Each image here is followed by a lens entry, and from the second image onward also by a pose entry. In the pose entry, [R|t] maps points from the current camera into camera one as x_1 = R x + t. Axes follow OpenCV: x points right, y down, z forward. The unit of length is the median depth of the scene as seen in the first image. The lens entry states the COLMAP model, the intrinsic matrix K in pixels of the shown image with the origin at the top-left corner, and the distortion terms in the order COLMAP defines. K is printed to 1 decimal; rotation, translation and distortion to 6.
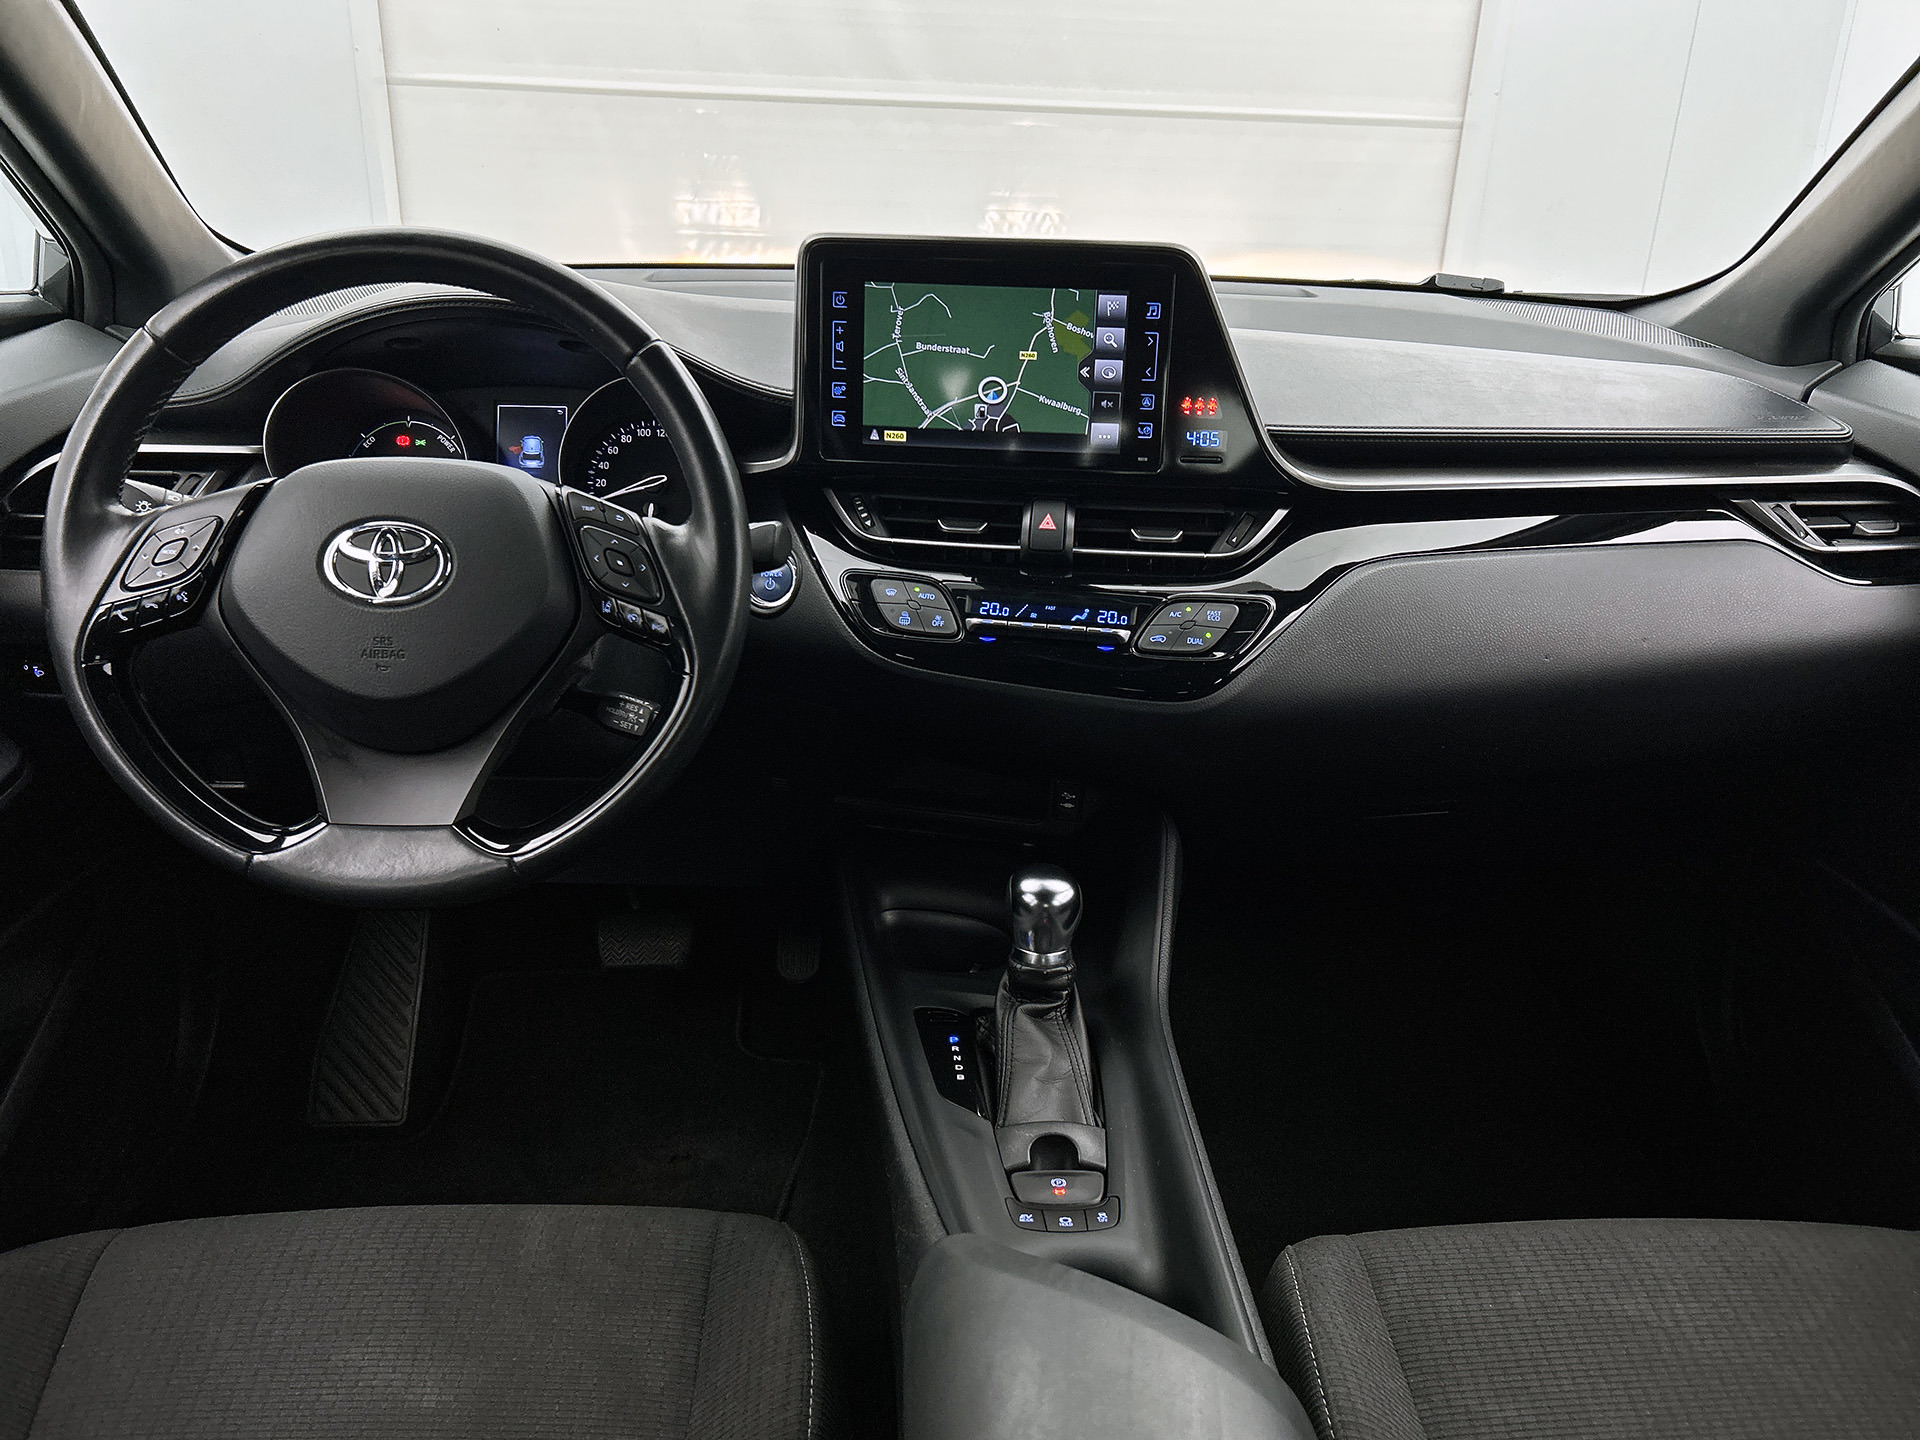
lens RADIAL K [[1465.9, 0, 962.0], [0, 1465.9, 751.1], [0, 0, 1]] dist [0.034508, -0.008259]
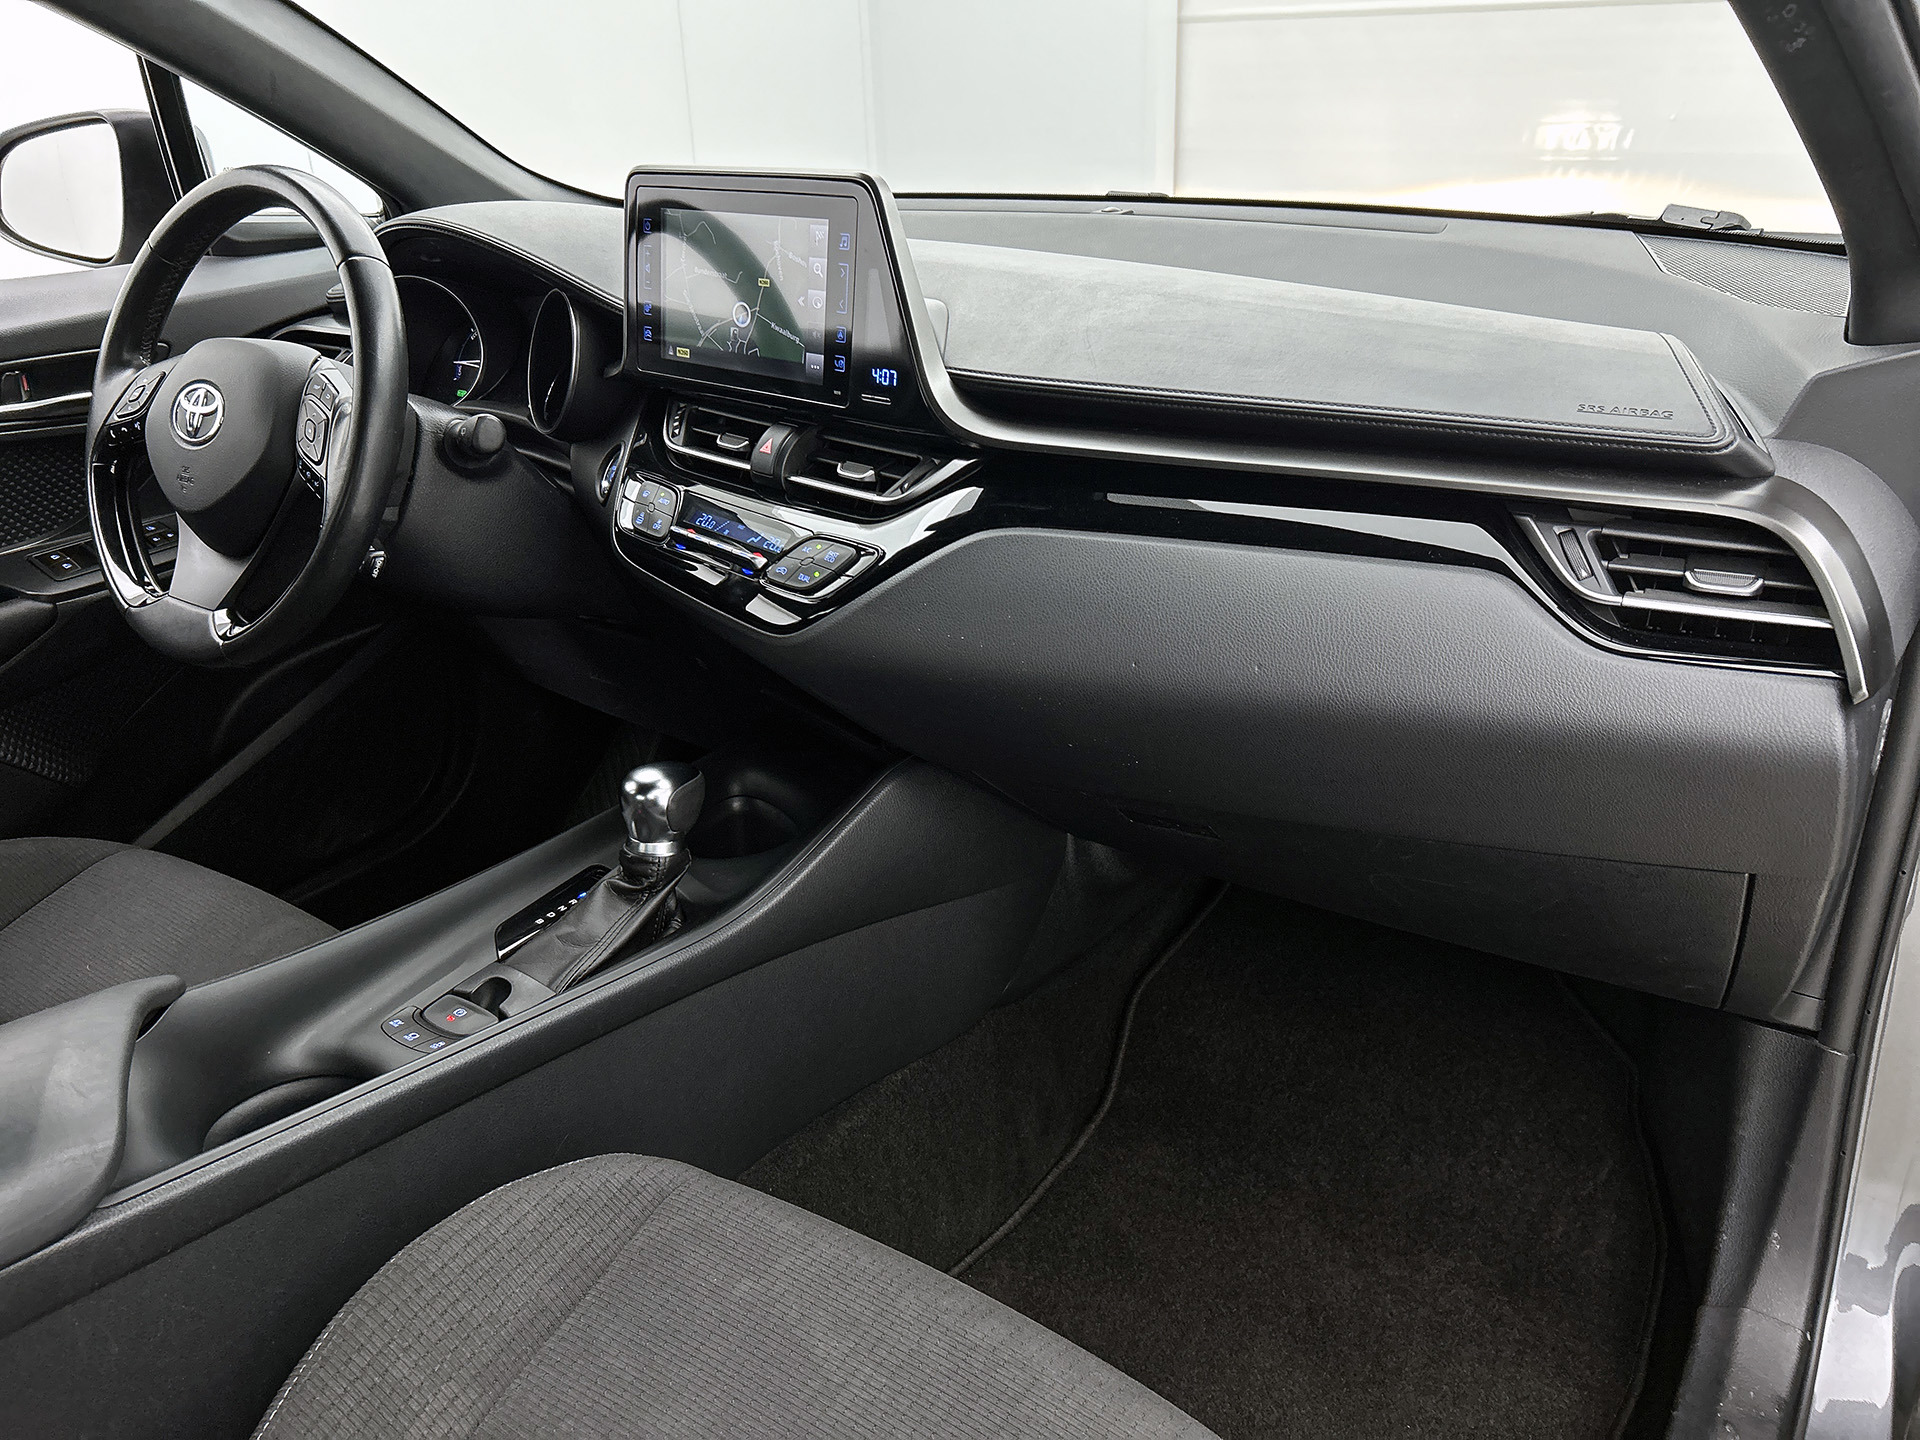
lens RADIAL K [[1465.9, 0, 962.0], [0, 1465.9, 751.1], [0, 0, 1]] dist [0.034508, -0.008259]
pose [[0.781978, 0.220468, -0.583013, 0.825881], [-0.195803, 0.974894, 0.106035, -0.084606], [0.591753, 0.031239, 0.805514, 0.258598]]
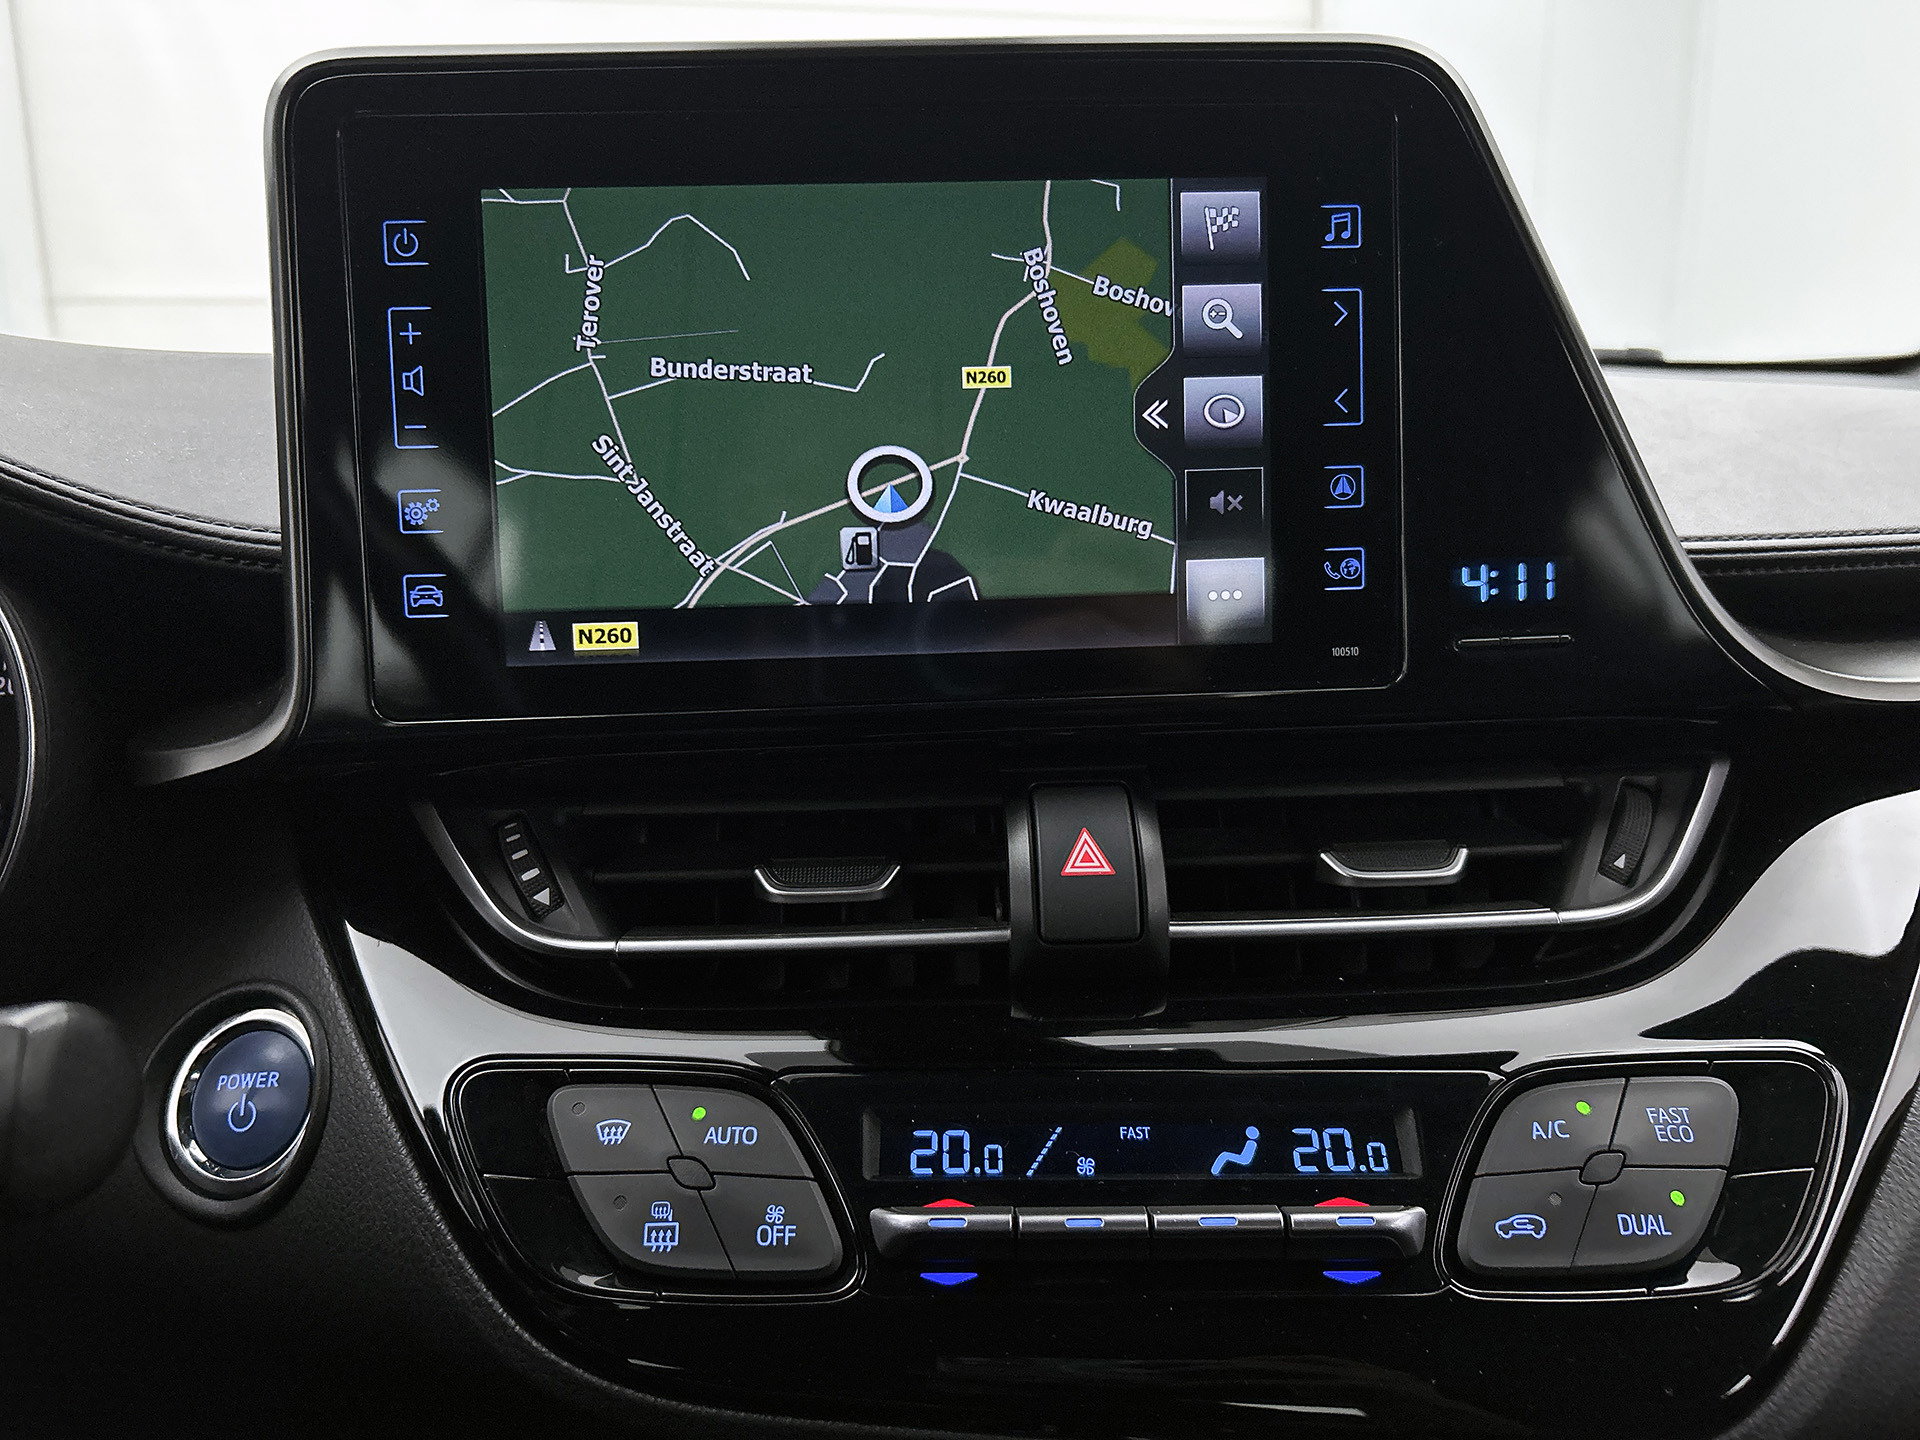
lens RADIAL K [[1502.6, 0, 951.6], [0, 1502.6, 714.2], [0, 0, 1]] dist [0.010334, -0.016815]
pose [[0.991633, -0.075004, 0.105062, -0.005197], [0.093148, 0.979226, -0.180111, -0.131138], [-0.089371, 0.188390, 0.978019, 0.674542]]
